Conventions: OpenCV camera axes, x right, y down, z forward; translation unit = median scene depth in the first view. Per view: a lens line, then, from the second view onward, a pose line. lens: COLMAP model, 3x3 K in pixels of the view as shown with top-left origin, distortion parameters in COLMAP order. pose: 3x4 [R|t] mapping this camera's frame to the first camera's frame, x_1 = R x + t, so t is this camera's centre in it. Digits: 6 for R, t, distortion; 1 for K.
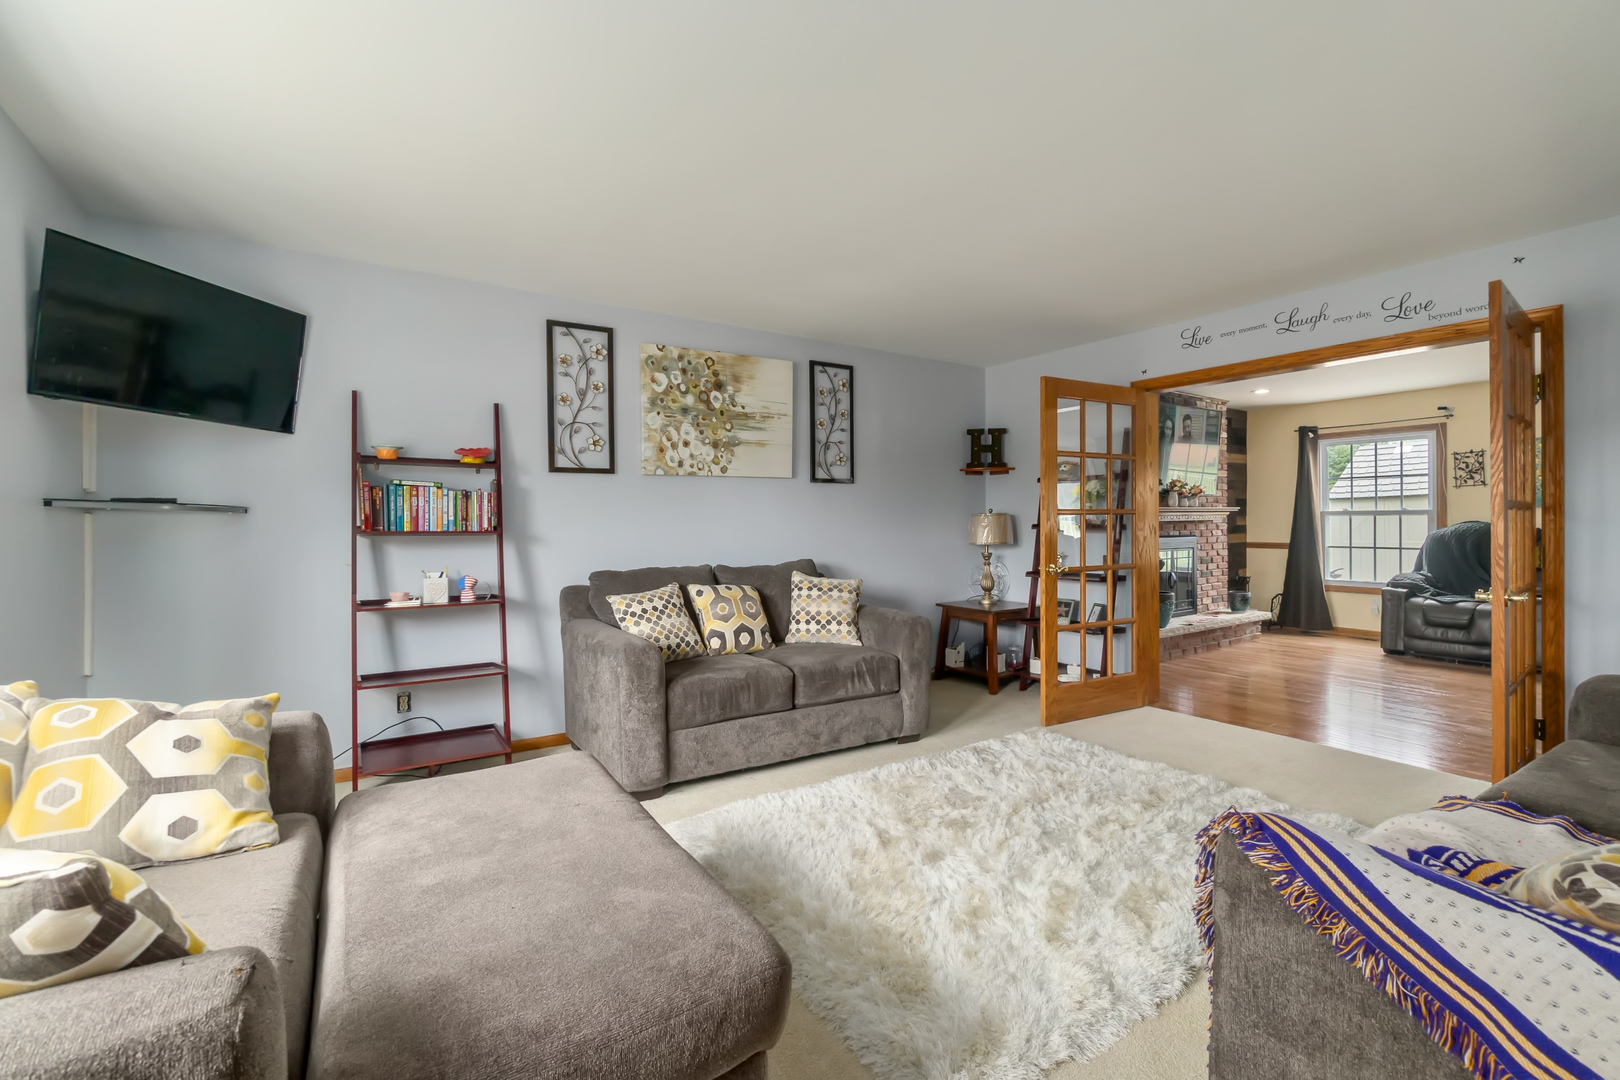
lens RADIAL K [[698.5, 0, 809.9], [0, 698.5, 527.5], [0, 0, 1]] dist [-0.005746, 0.001085]
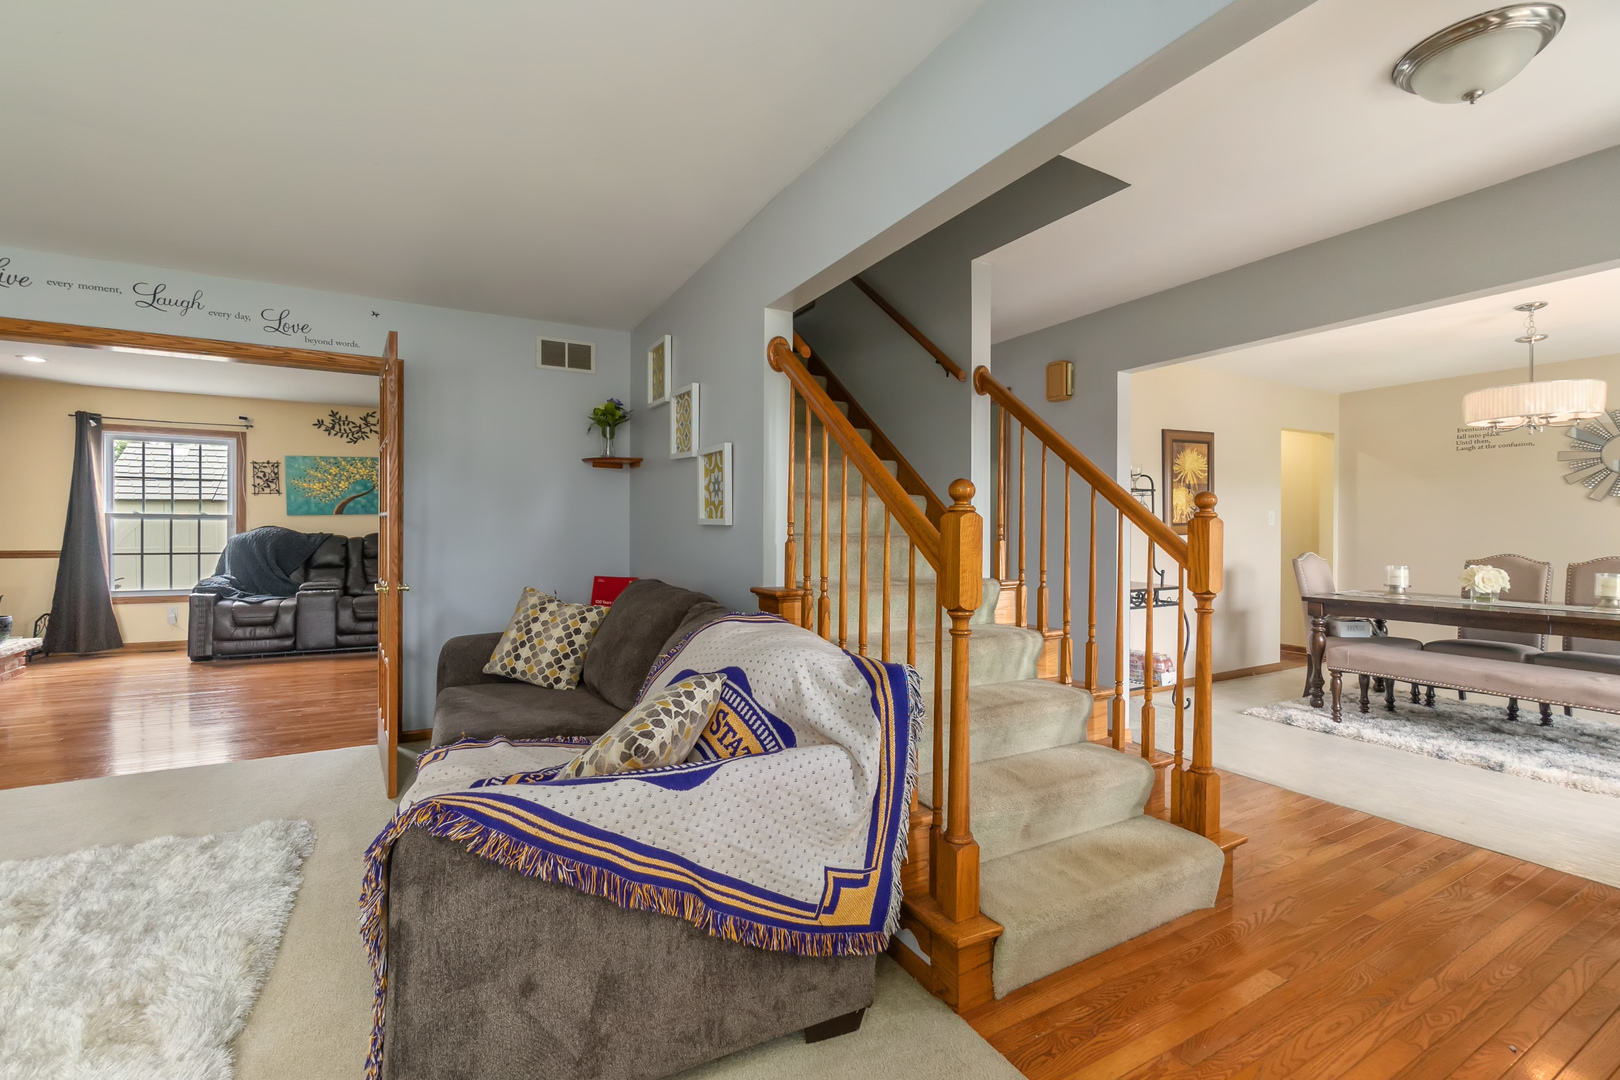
lens RADIAL K [[698.5, 0, 809.5], [0, 698.5, 541.3], [0, 0, 1]] dist [-0.005746, 0.001085]
pose [[0.074335, -0.013003, 0.997149, -0.076562], [-0.000425, 0.999914, 0.013071, 0.000012], [-0.997233, -0.001395, 0.074323, 0.069571]]
